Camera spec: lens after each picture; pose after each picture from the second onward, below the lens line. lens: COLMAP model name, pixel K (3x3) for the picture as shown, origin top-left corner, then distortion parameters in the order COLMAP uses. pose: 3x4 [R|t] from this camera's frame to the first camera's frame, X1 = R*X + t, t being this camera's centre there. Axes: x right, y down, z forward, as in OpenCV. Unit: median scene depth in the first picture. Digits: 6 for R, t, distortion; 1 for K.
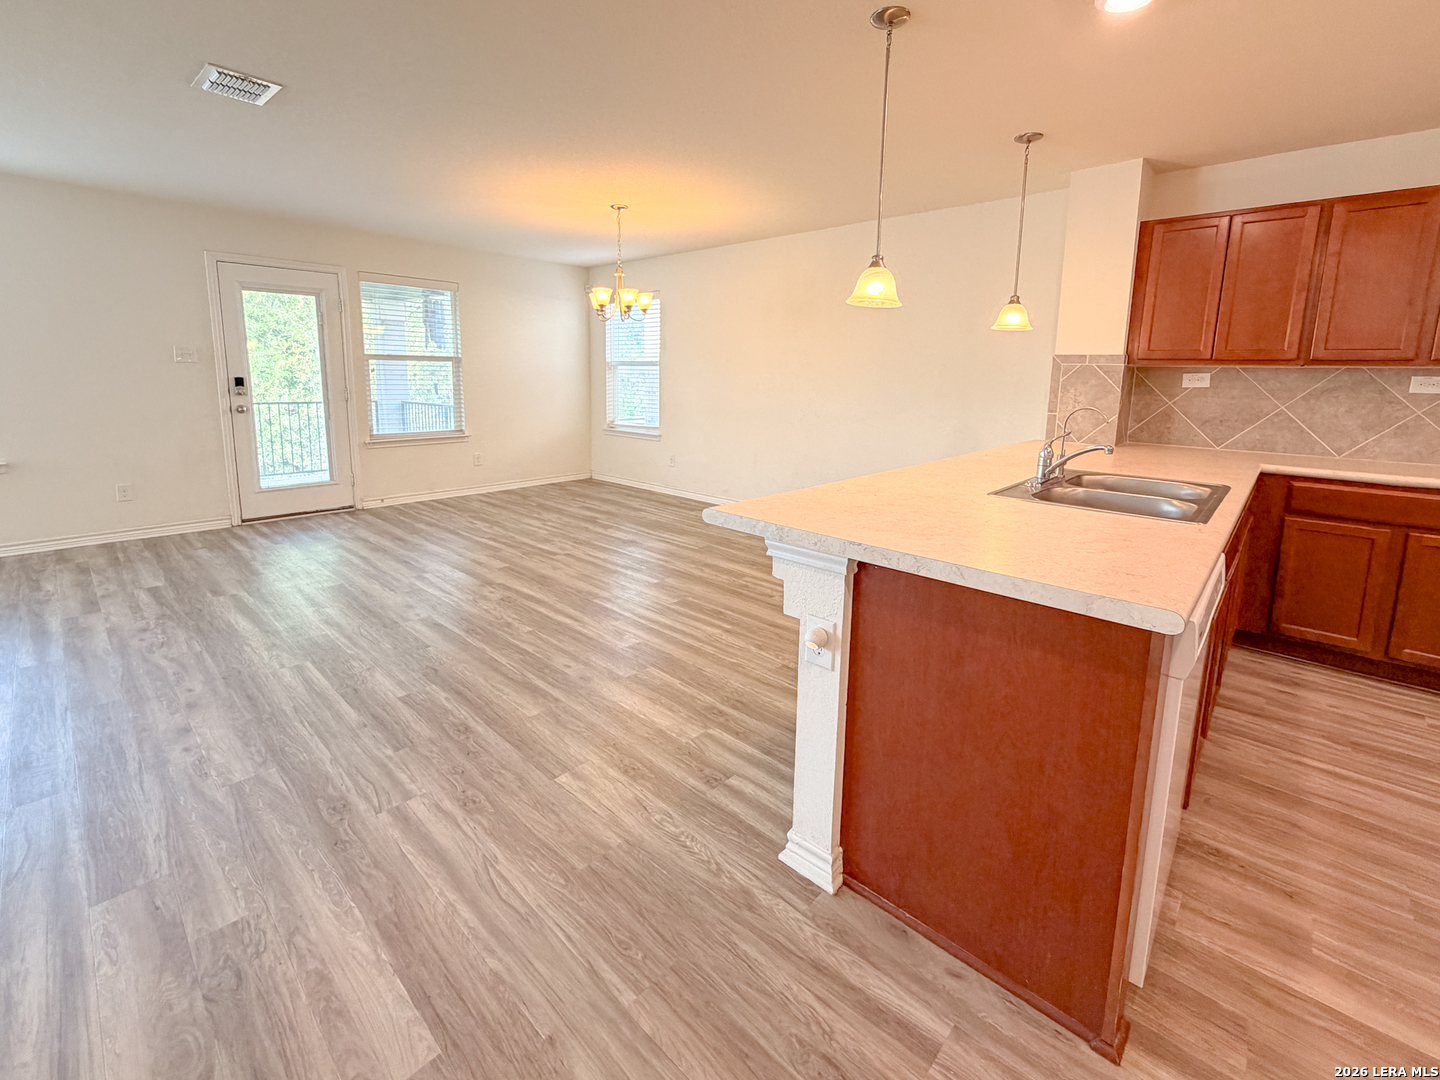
lens RADIAL K [[615.4, 0, 732.3], [0, 615.4, 478.0], [0, 0, 1]] dist [-0.000844, -0.000163]
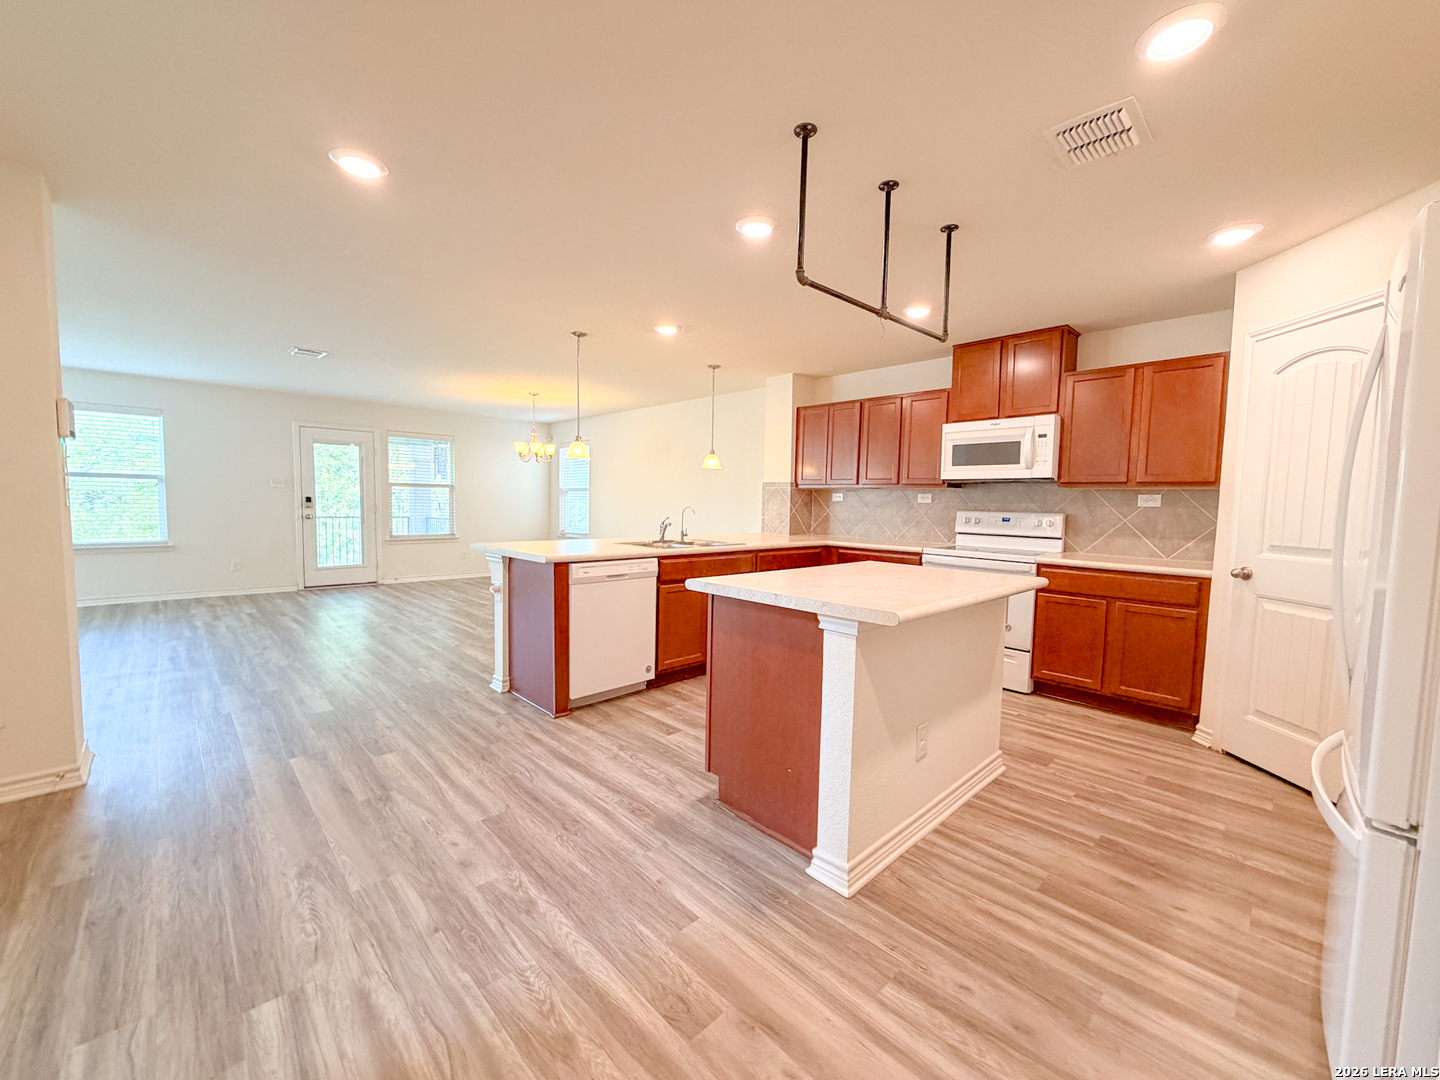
lens RADIAL K [[579.0, 0, 720.0], [0, 579.0, 540.0], [0, 0, 1]] dist [-0.000487, -0.000063]
pose [[0.997268, 0.008127, -0.073417, 0.454931], [-0.015829, 0.994353, -0.104938, 0.110144], [0.072149, 0.105813, 0.991765, -0.496146]]
